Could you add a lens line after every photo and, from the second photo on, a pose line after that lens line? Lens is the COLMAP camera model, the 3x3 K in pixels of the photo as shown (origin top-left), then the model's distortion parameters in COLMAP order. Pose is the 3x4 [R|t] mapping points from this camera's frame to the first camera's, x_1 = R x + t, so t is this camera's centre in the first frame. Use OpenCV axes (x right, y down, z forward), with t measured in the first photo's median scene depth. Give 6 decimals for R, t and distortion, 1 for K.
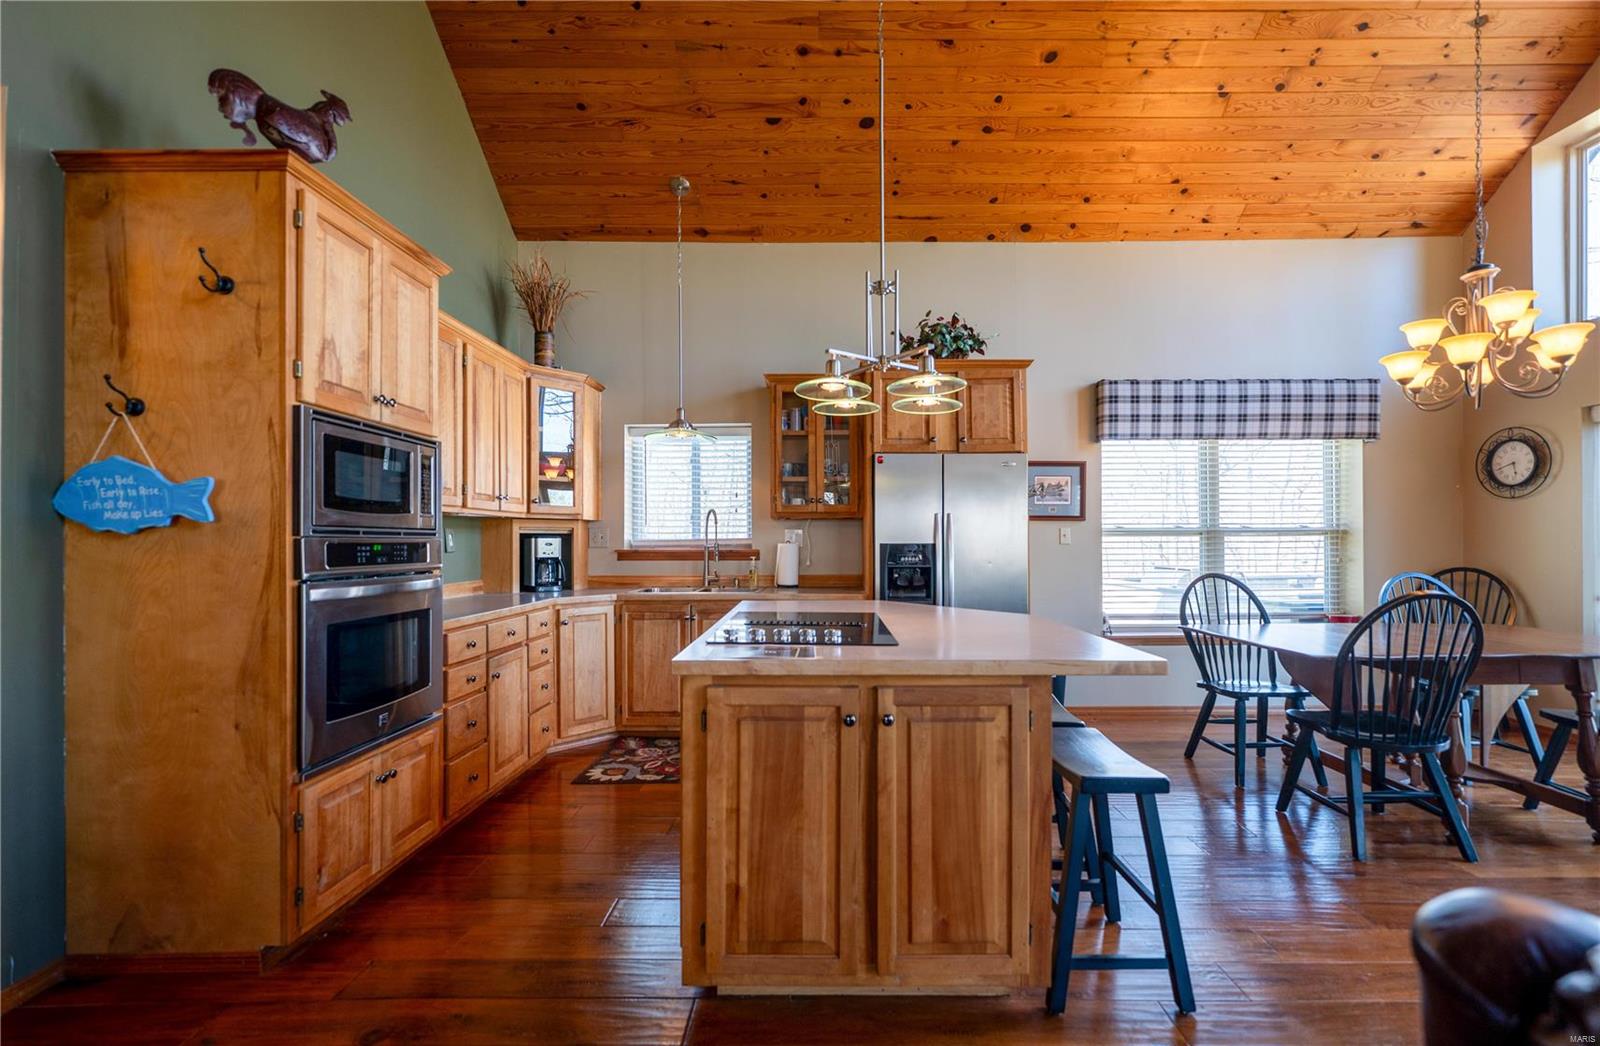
lens RADIAL K [[650.9, 0, 831.6], [0, 650.9, 536.9], [0, 0, 1]] dist [0.001933, 0.000612]
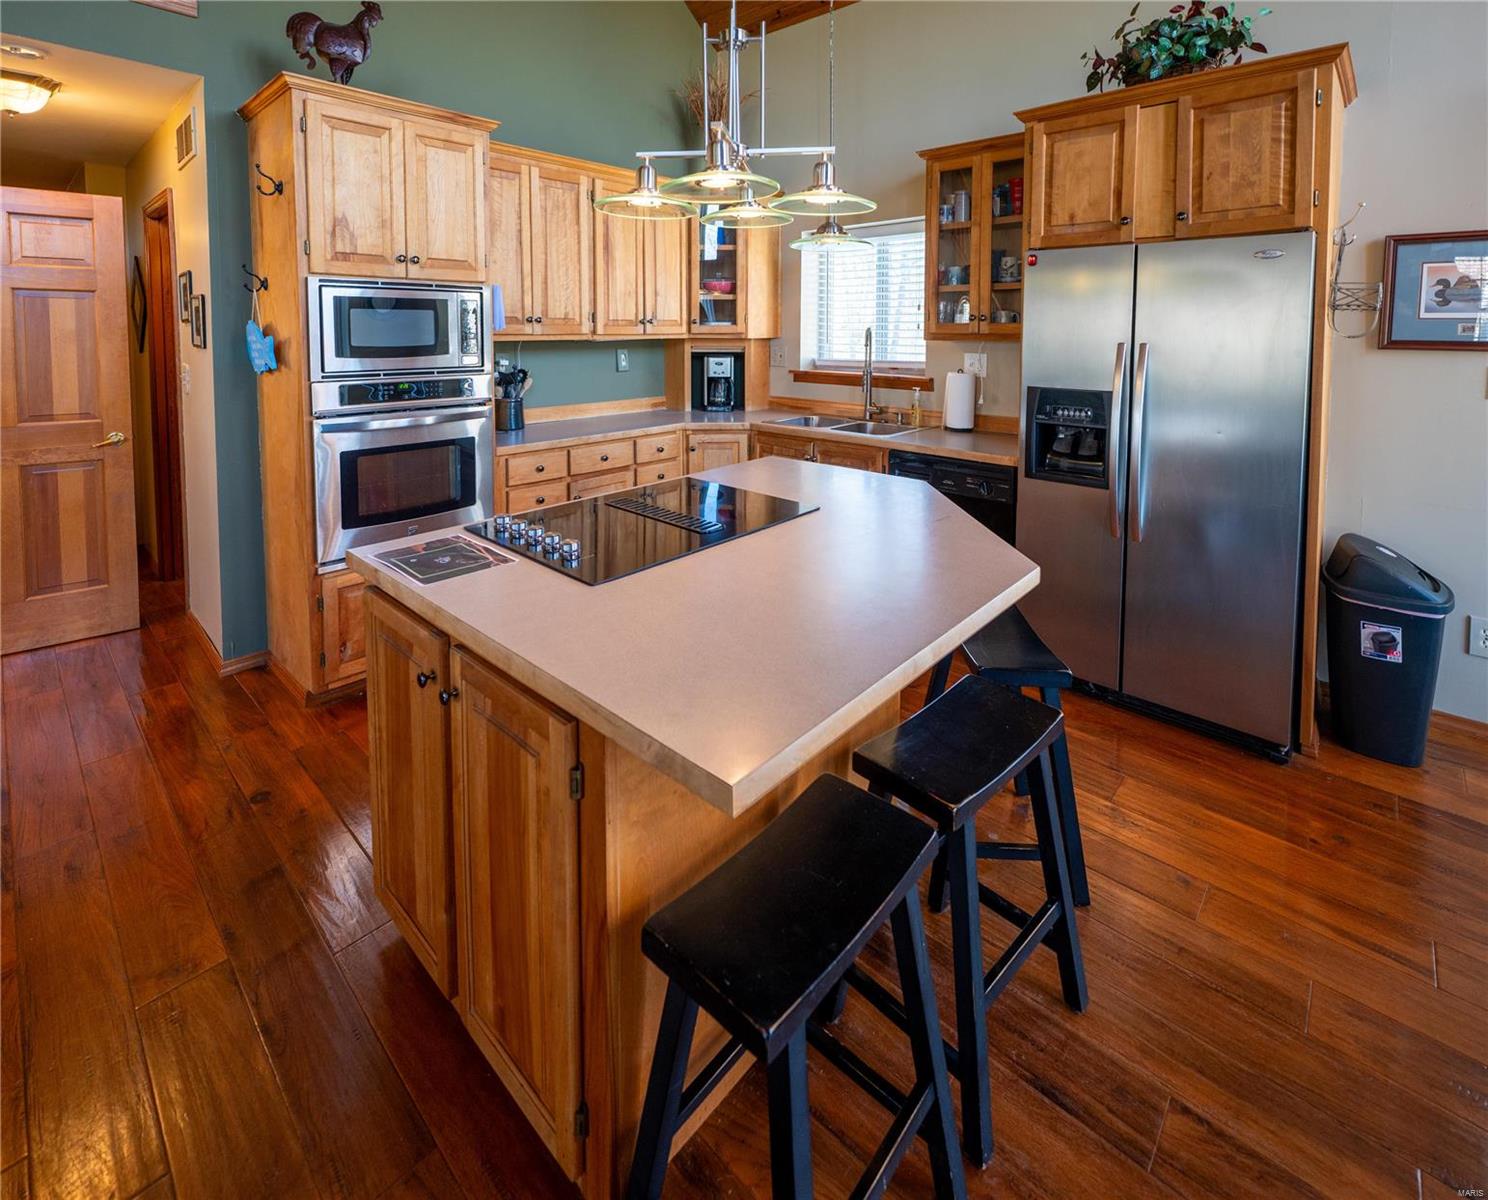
lens RADIAL K [[697.9, 0, 759.5], [0, 697.9, 368.6], [0, 0, 1]] dist [0.000546, -0.000764]
pose [[0.743803, 0.042778, -0.667028, 0.341888], [0.001054, 0.997874, 0.065171, -0.054018], [0.668398, -0.049178, 0.742177, 0.275329]]
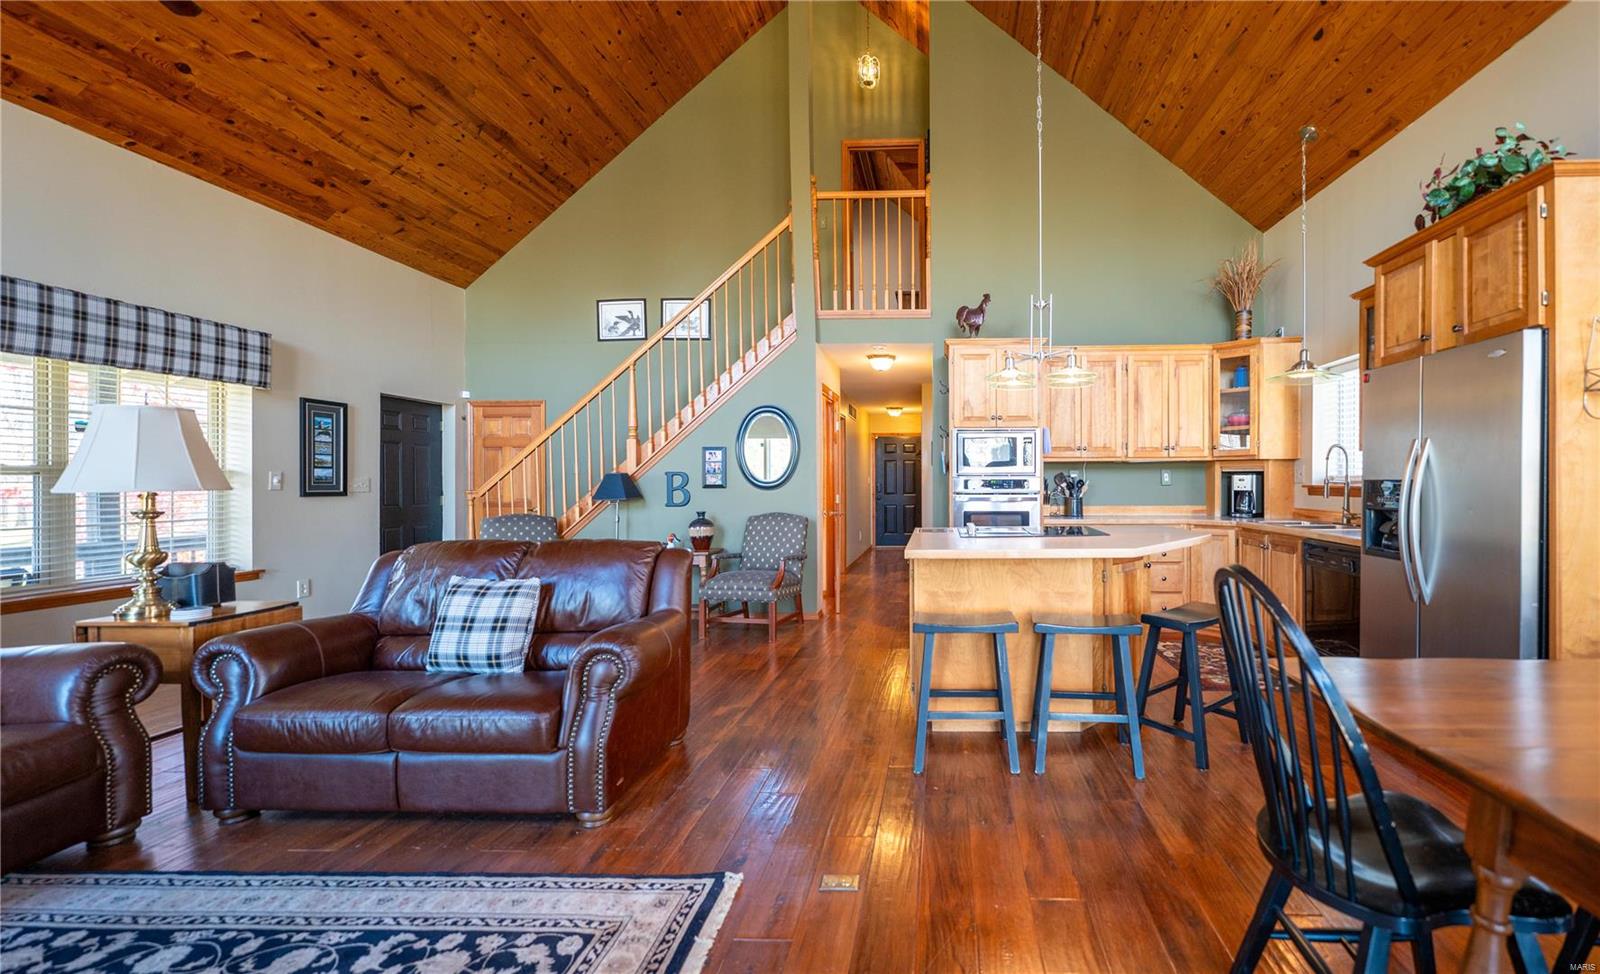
lens RADIAL K [[647.9, 0, 924.5], [0, 647.9, 487.1], [0, 0, 1]] dist [0.002225, -0.000353]
pose [[-0.025766, 0.012003, -0.999596, 0.900864], [0.012413, 0.999855, 0.011686, 0.003307], [0.999591, -0.012107, -0.025912, 0.450957]]
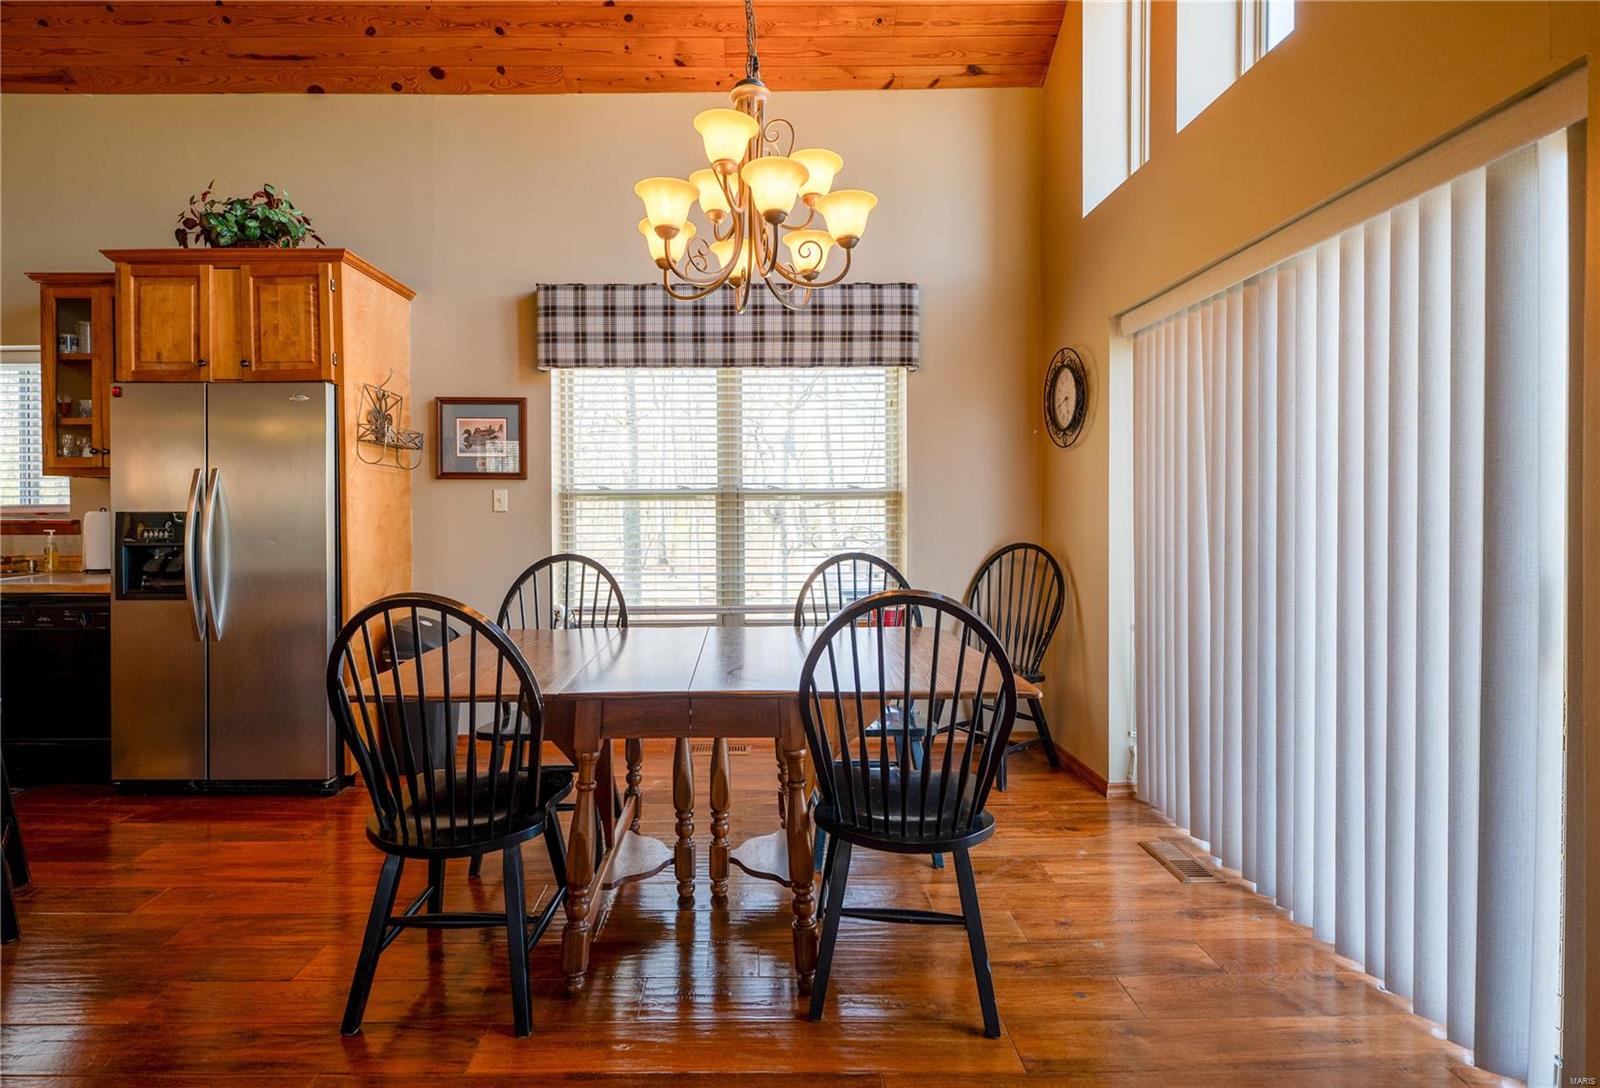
lens RADIAL K [[740.7, 0, 752.2], [0, 740.7, 512.7], [0, 0, 1]] dist [0.001746, 0.000229]
pose [[0.999988, -0.001635, 0.004611, 0.741952], [0.001553, 0.999845, 0.017565, -0.001442], [-0.004639, -0.017557, 0.999835, 0.194208]]
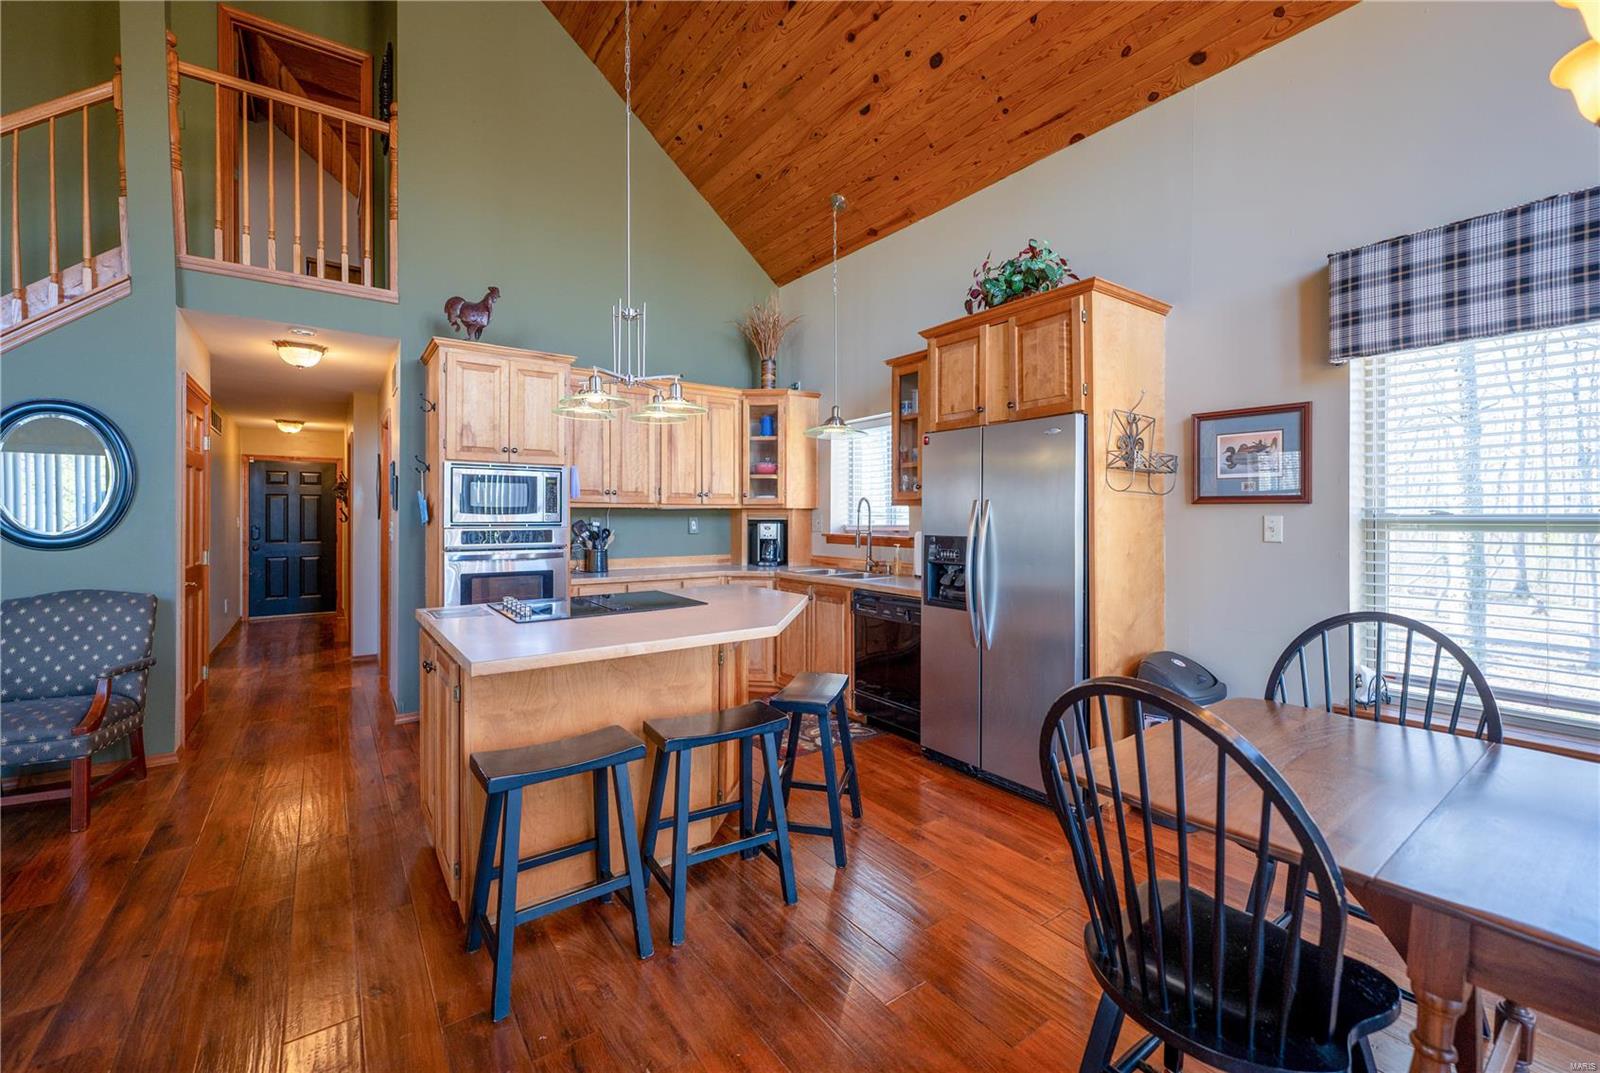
lens RADIAL K [[662.7, 0, 814.8], [0, 662.7, 516.1], [0, 0, 1]] dist [0.001082, -0.000132]
pose [[0.597089, 0.002072, -0.802172, 0.698558], [0.003974, 0.999977, 0.005540, -0.020769], [0.802165, -0.006496, 0.597067, 0.332121]]
